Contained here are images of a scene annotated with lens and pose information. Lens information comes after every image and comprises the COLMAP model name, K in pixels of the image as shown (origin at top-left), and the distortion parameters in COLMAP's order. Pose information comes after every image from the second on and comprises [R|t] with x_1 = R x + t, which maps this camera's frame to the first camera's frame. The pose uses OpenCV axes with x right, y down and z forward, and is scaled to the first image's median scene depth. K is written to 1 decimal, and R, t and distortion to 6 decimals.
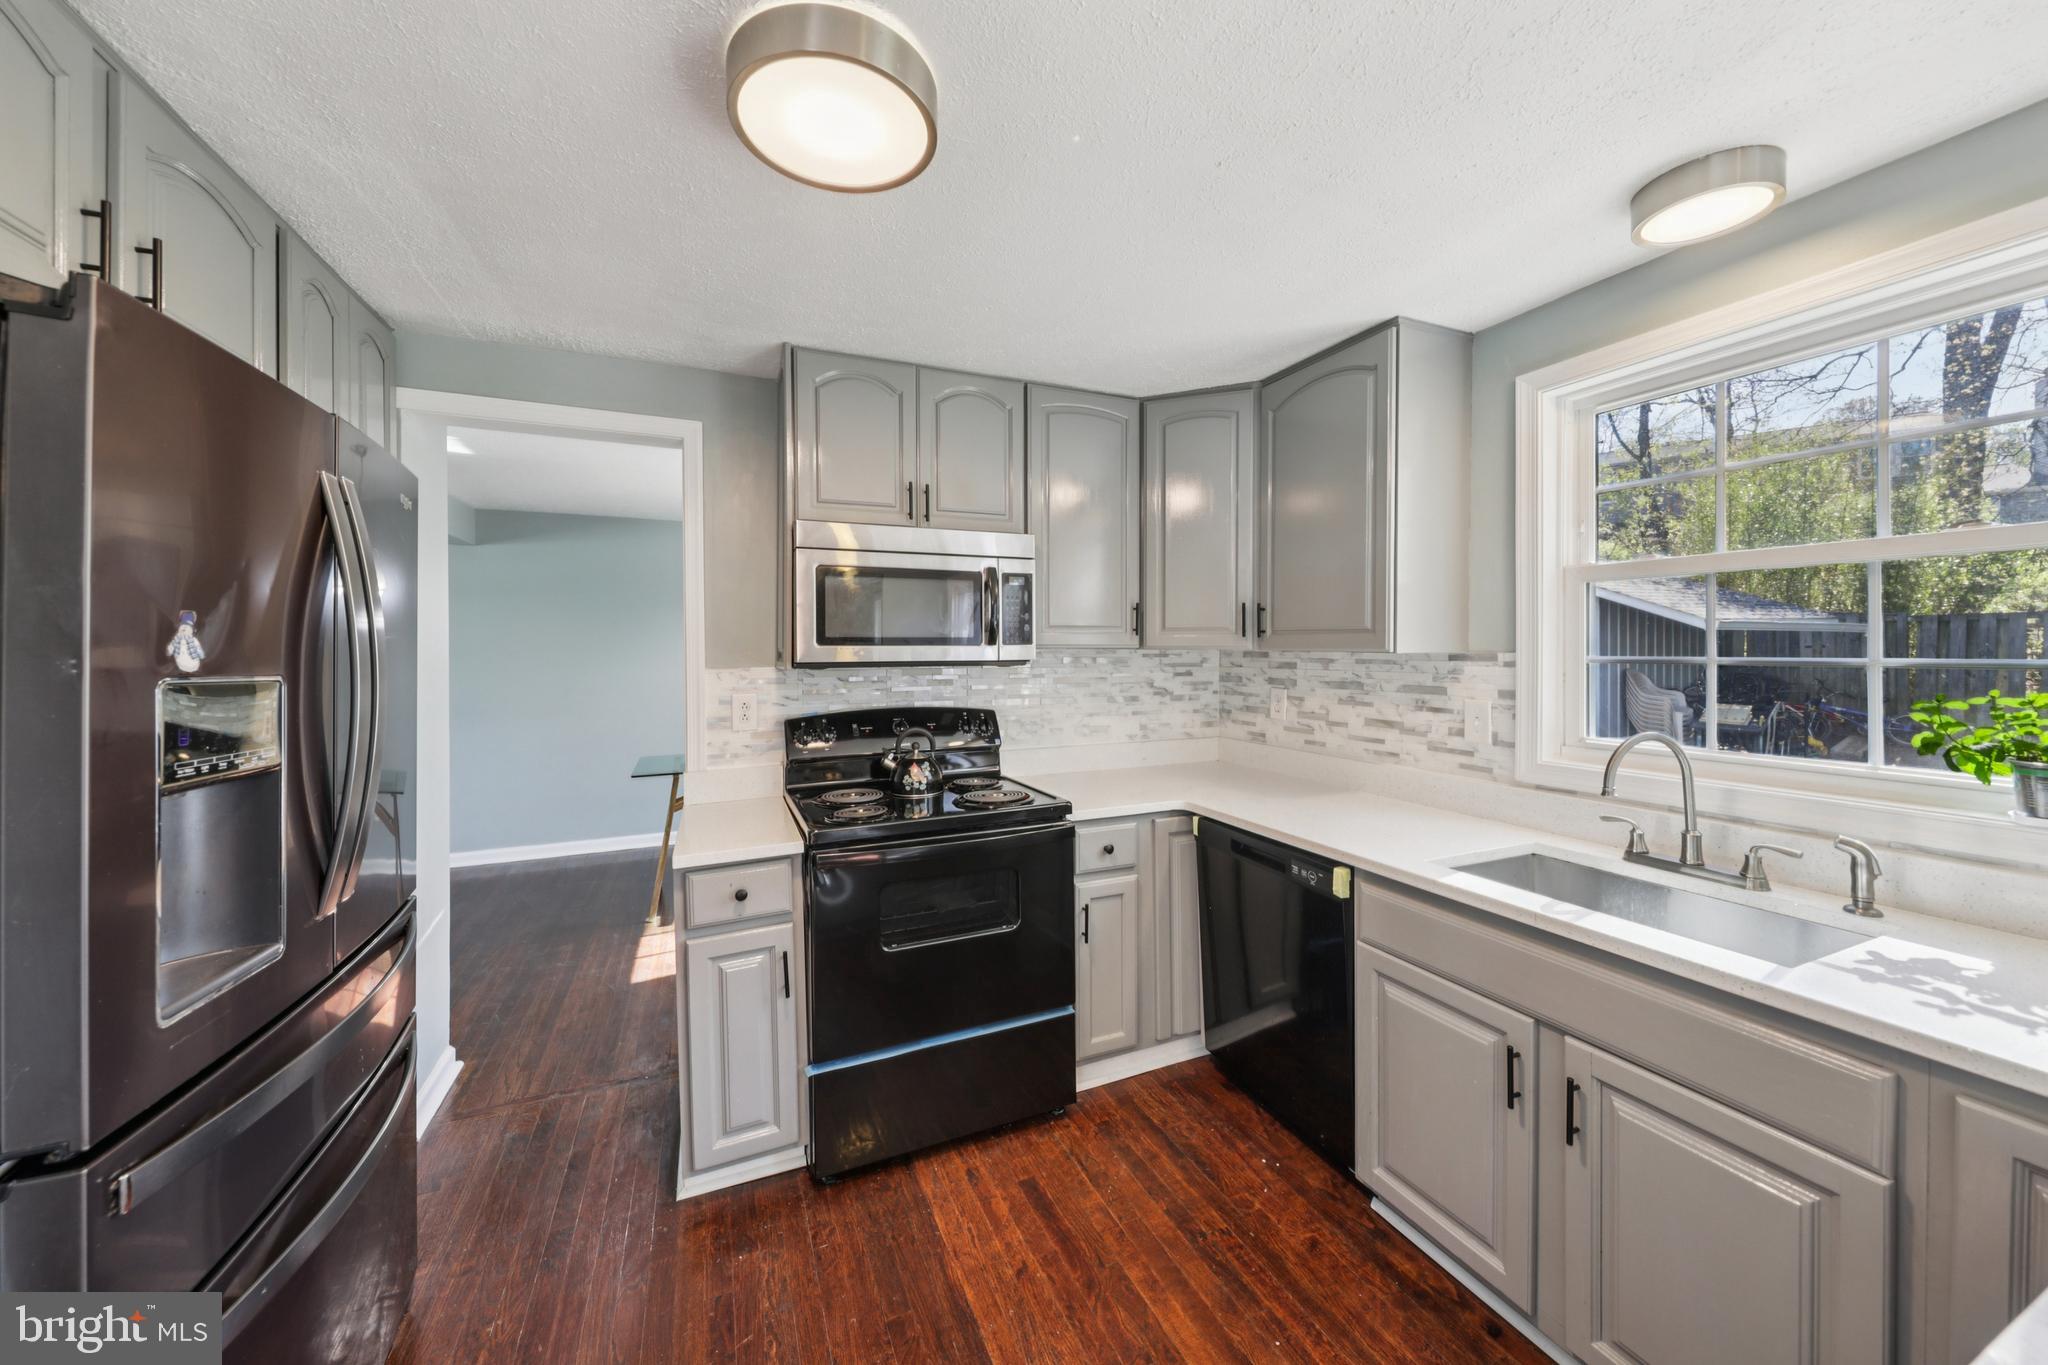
lens RADIAL K [[715.6, 0, 1033.7], [0, 715.6, 653.8], [0, 0, 1]] dist [0.002465, -0.001549]
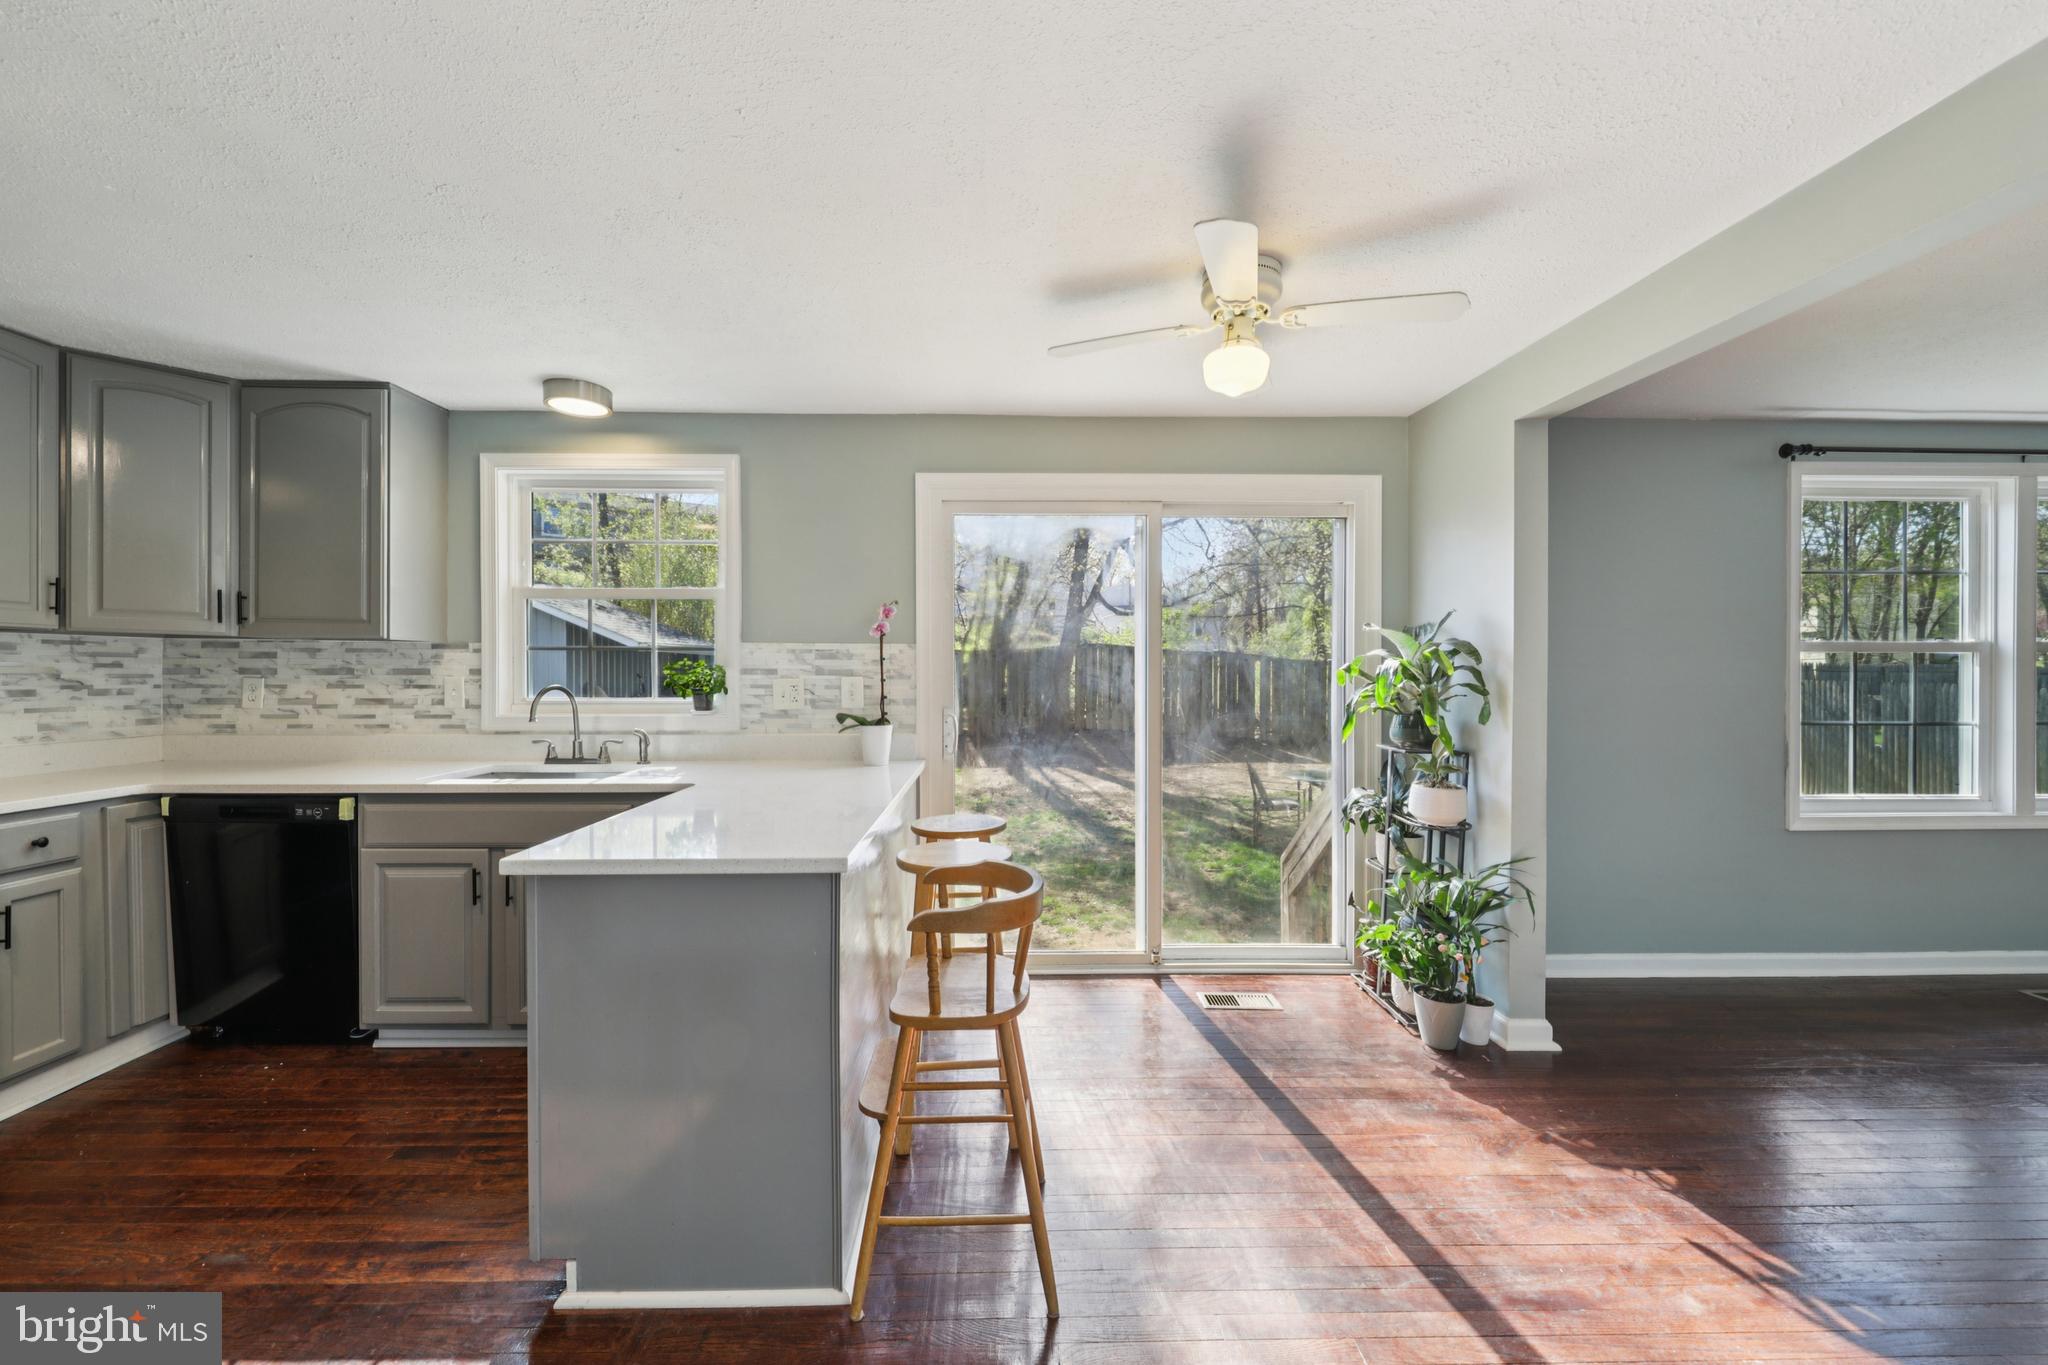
lens RADIAL K [[772.1, 0, 994.7], [0, 772.1, 679.9], [0, 0, 1]] dist [0.001313, -0.002023]
pose [[0.398154, -0.003436, 0.917312, -0.300848], [0.003320, 0.999992, 0.002305, 0.063686], [-0.917313, 0.002128, 0.398162, -0.498354]]
